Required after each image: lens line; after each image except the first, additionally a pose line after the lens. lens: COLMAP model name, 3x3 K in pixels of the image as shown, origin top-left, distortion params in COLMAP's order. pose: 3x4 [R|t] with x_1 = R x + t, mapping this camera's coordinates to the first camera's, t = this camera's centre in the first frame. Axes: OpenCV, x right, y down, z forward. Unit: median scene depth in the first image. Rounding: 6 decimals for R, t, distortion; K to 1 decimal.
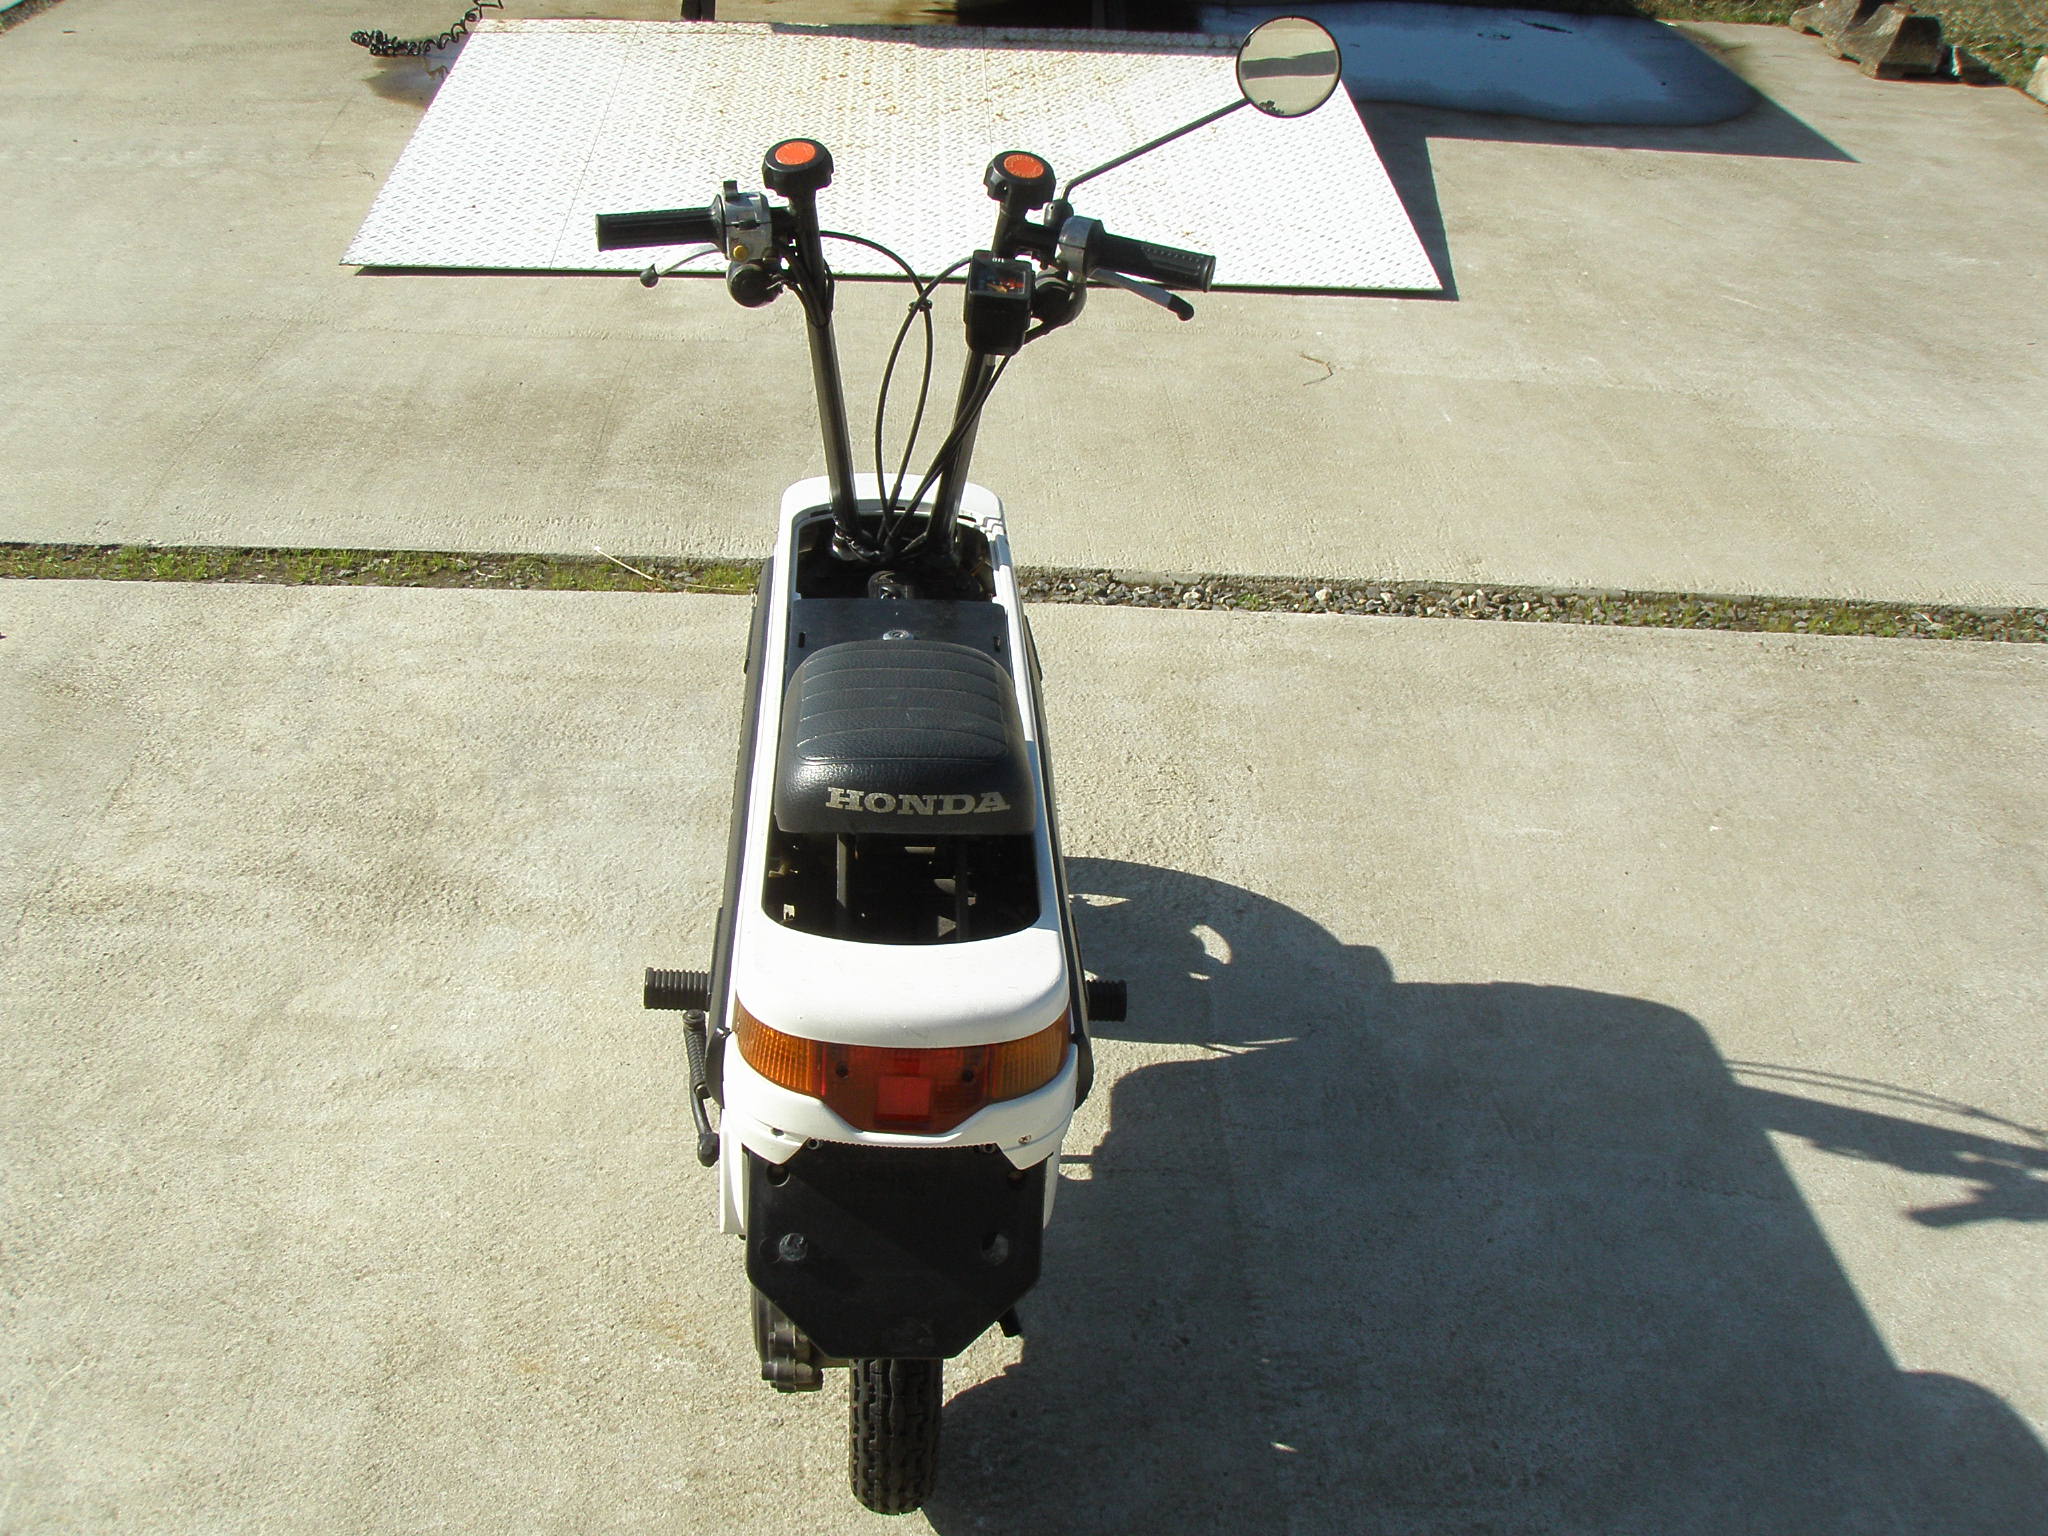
lens RADIAL K [[2281.6, 0, 1011.4], [0, 2281.6, 812.0], [0, 0, 1]] dist [-0.214289, 0.229073]
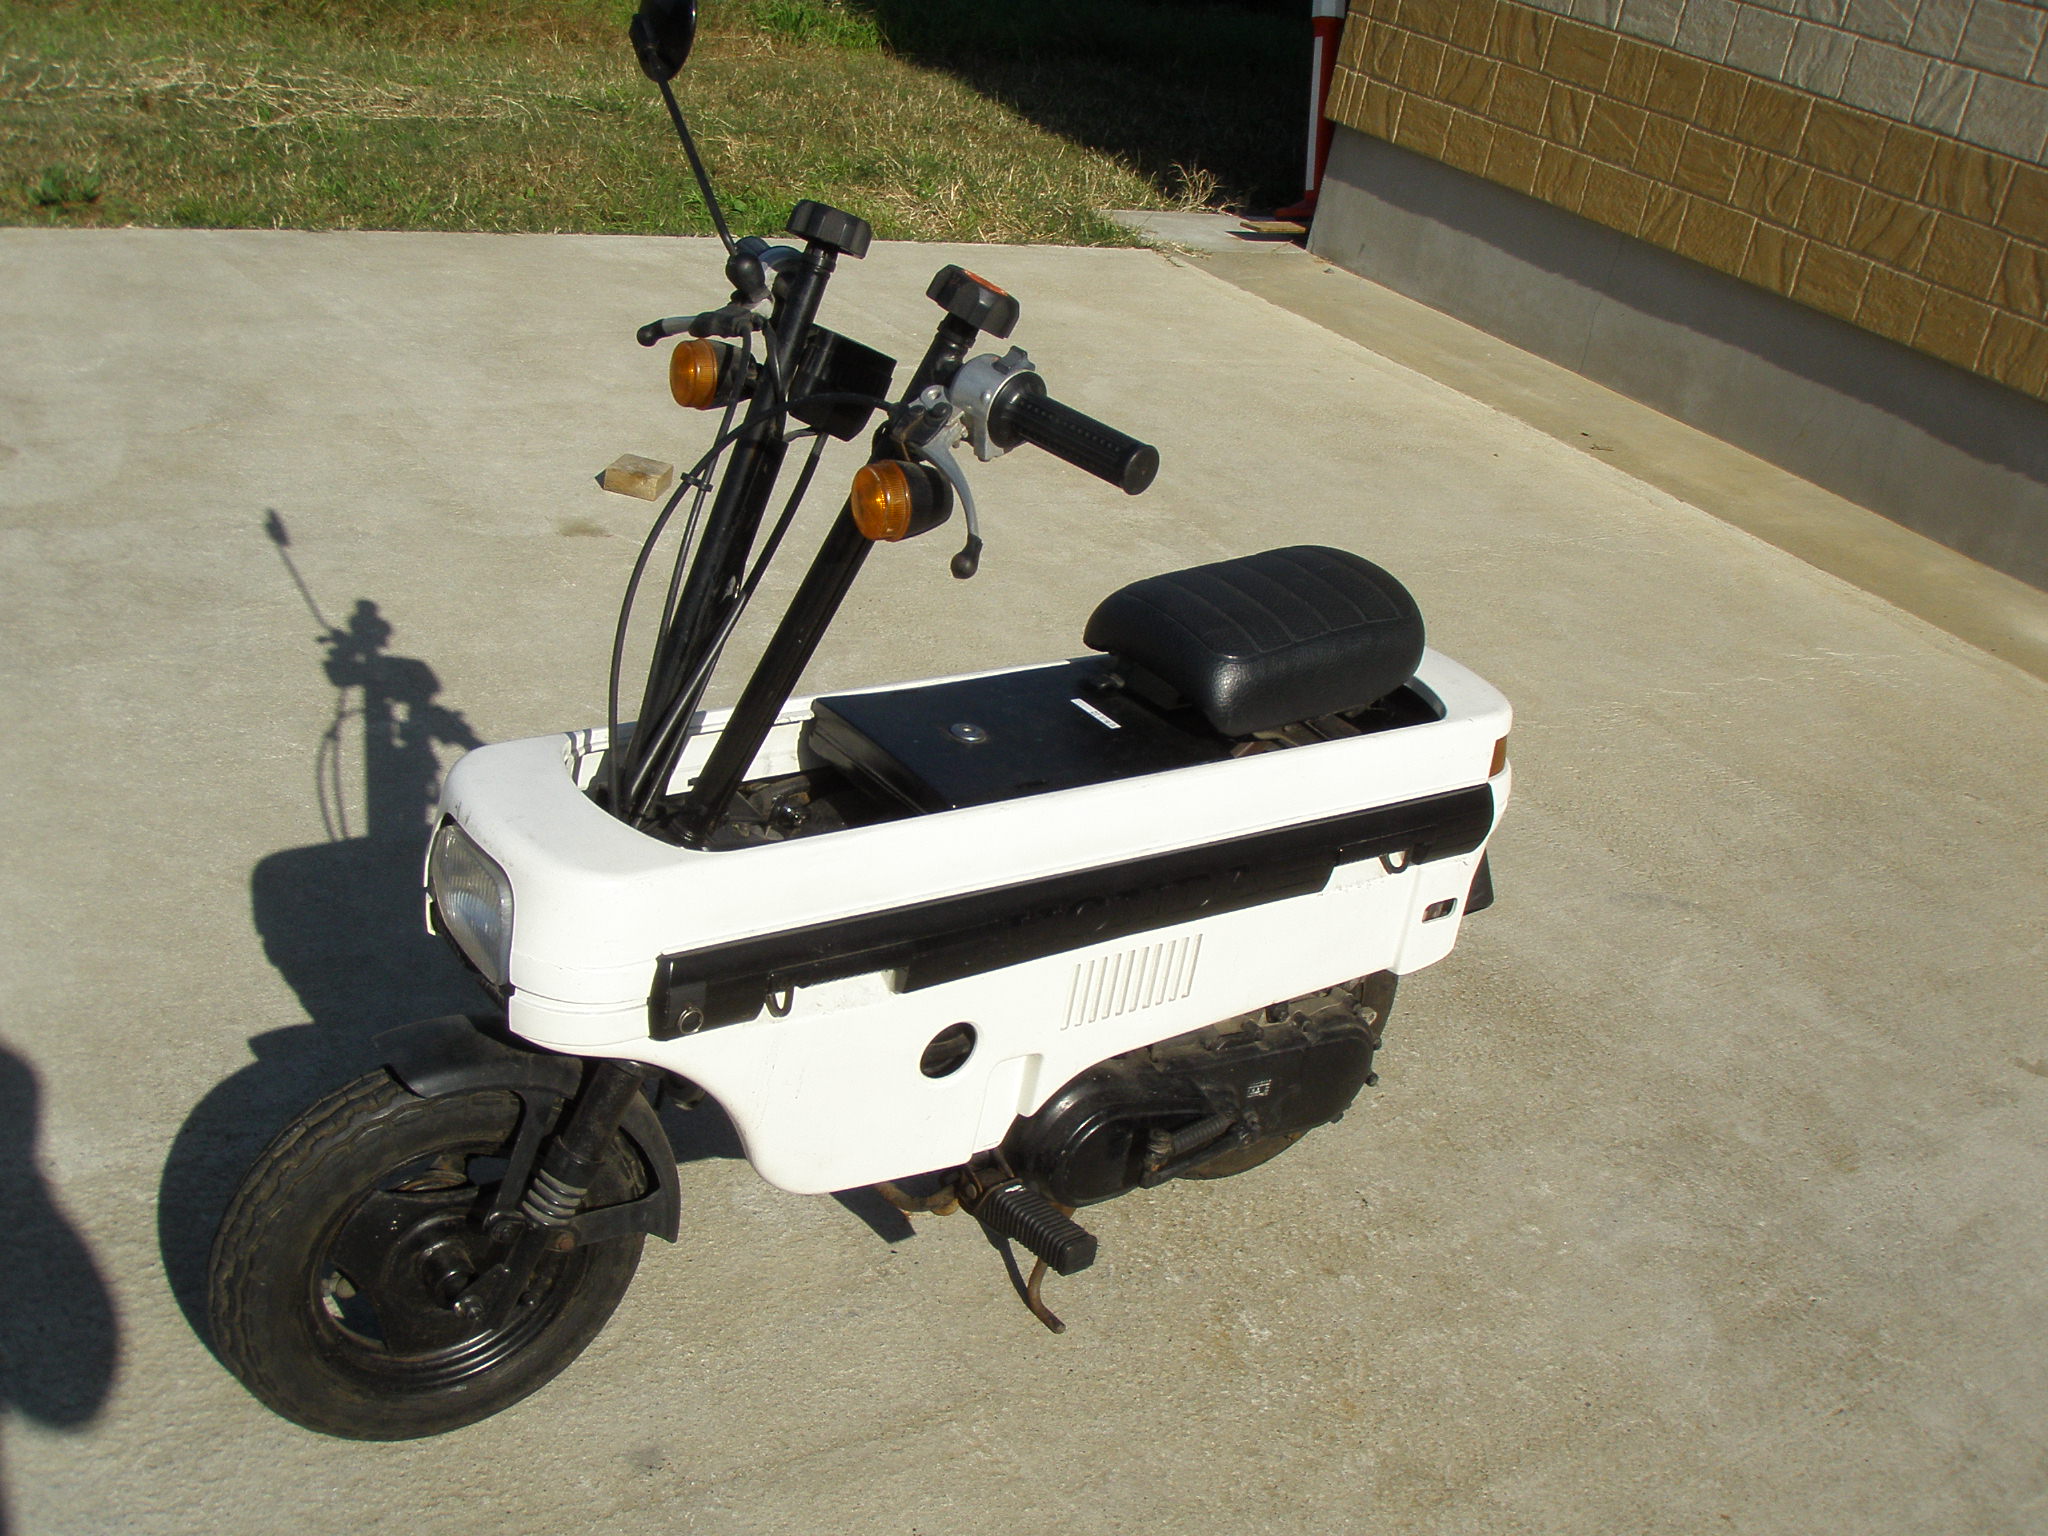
lens RADIAL K [[2268.1, 0, 1011.1], [0, 2268.1, 821.7], [0, 0, 1]] dist [-0.200523, 0.173049]
pose [[-0.536117, -0.500927, 0.679448, -0.530463], [0.232927, 0.685863, 0.689447, -0.516063], [-0.811371, 0.527886, -0.251024, 0.953102]]
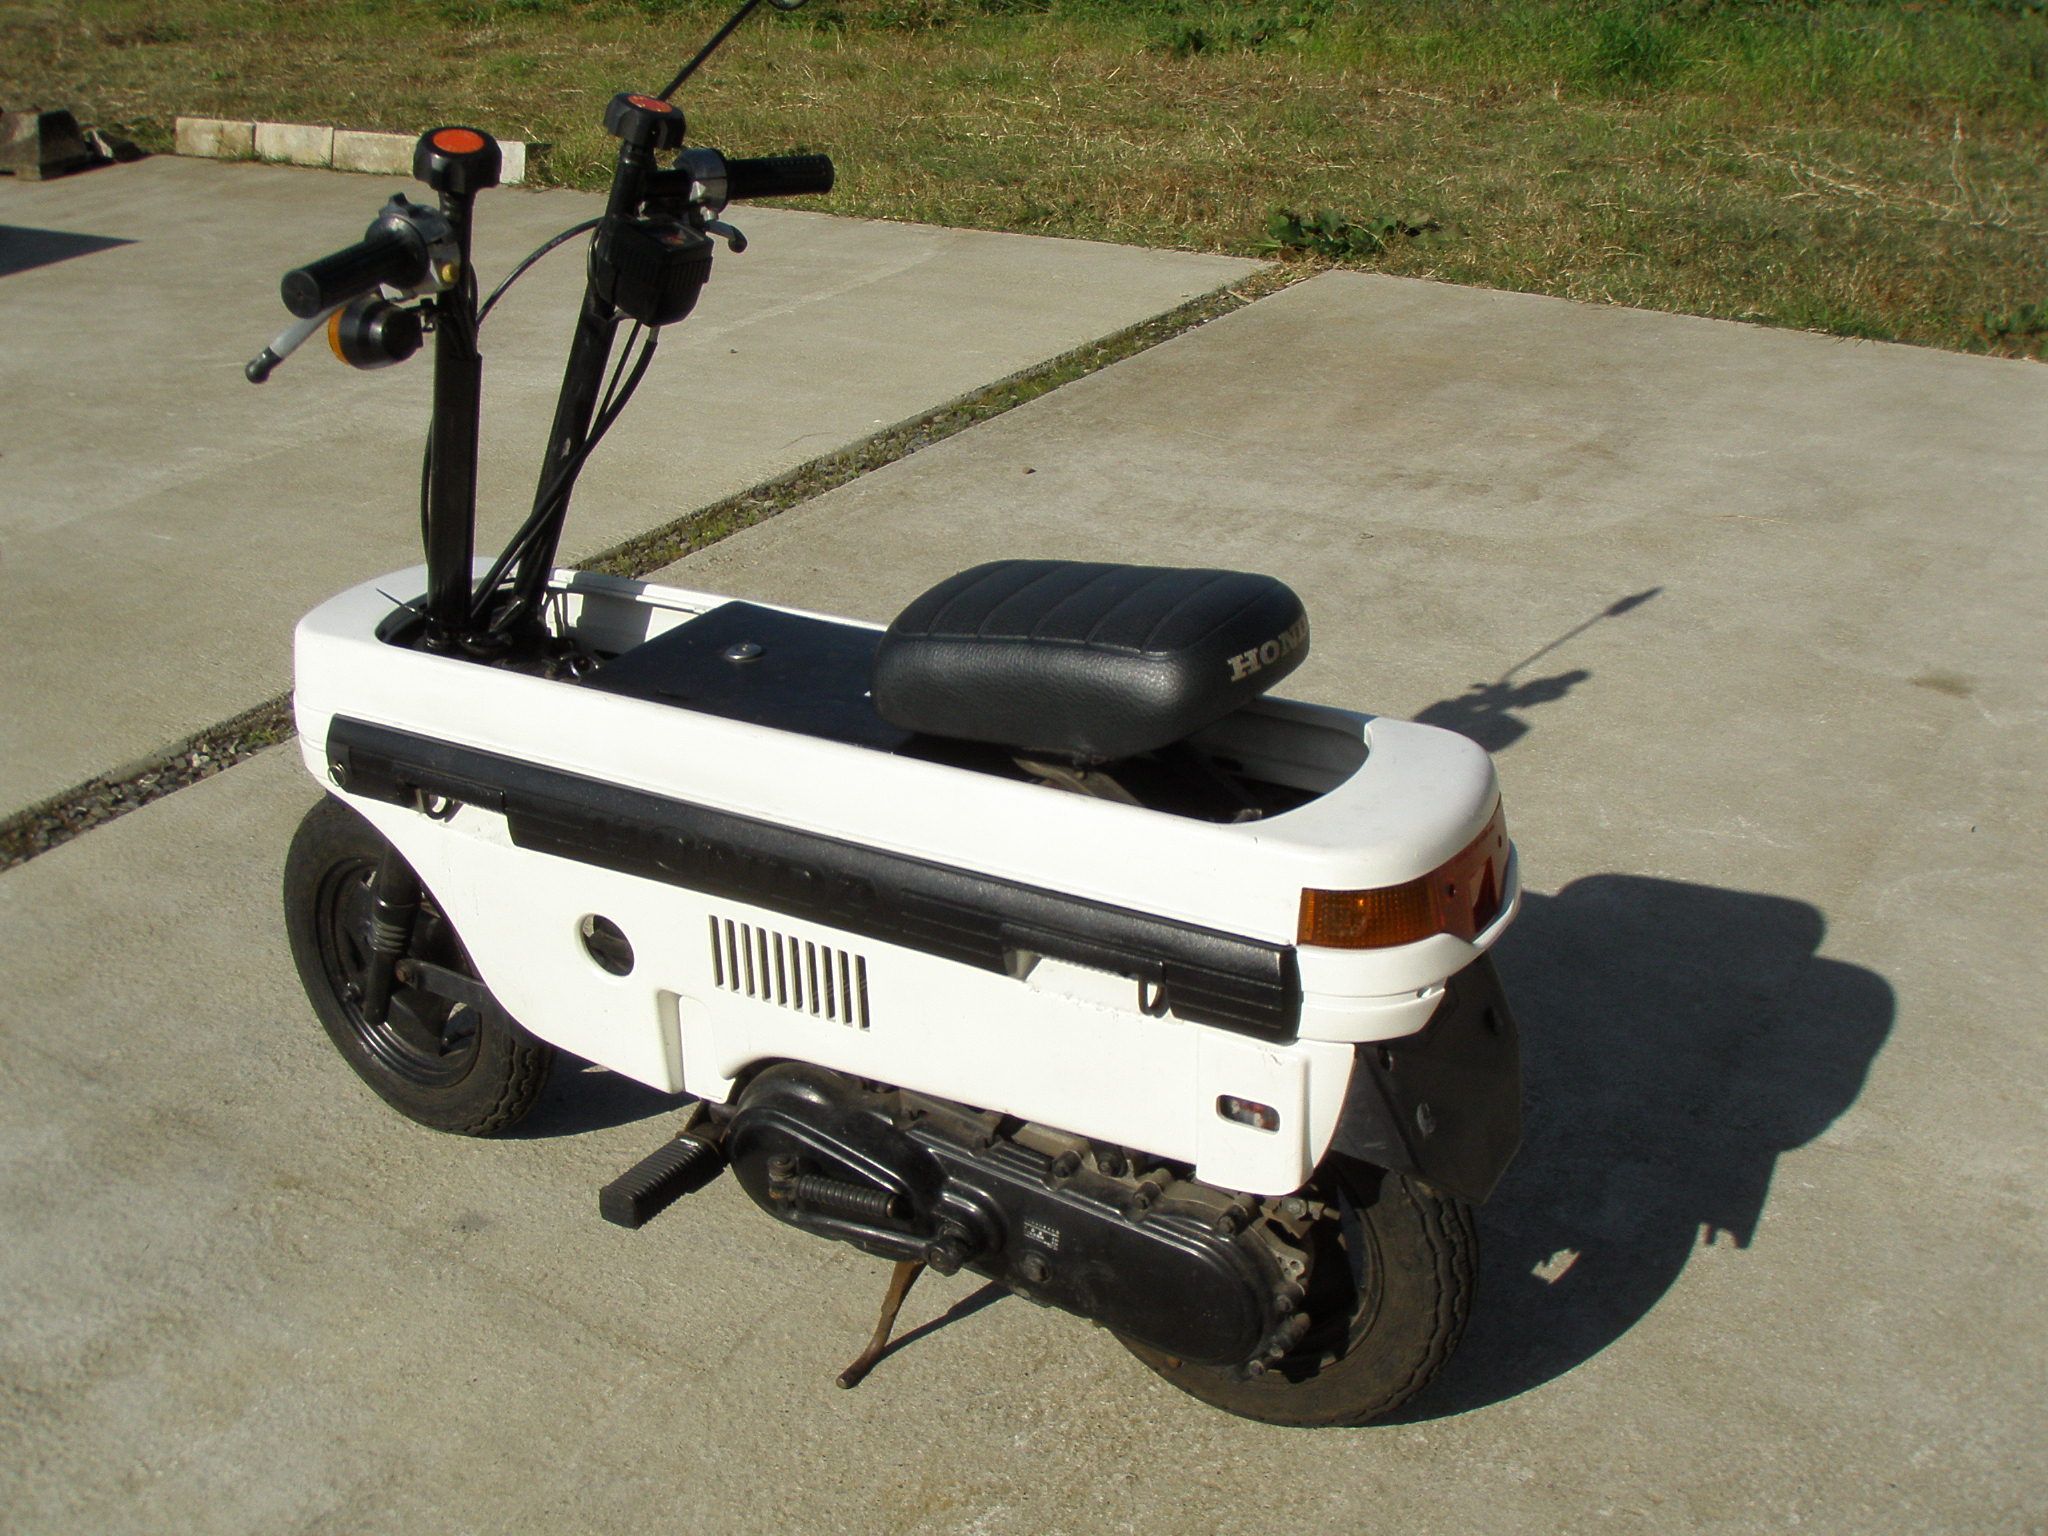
lens RADIAL K [[2281.6, 0, 1011.4], [0, 2281.6, 812.0], [0, 0, 1]] dist [-0.214289, 0.229073]
pose [[0.566949, -0.415123, 0.711506, -0.486373], [0.460741, 0.875800, 0.143847, -0.077660], [-0.682851, 0.246267, 0.687799, 0.275770]]
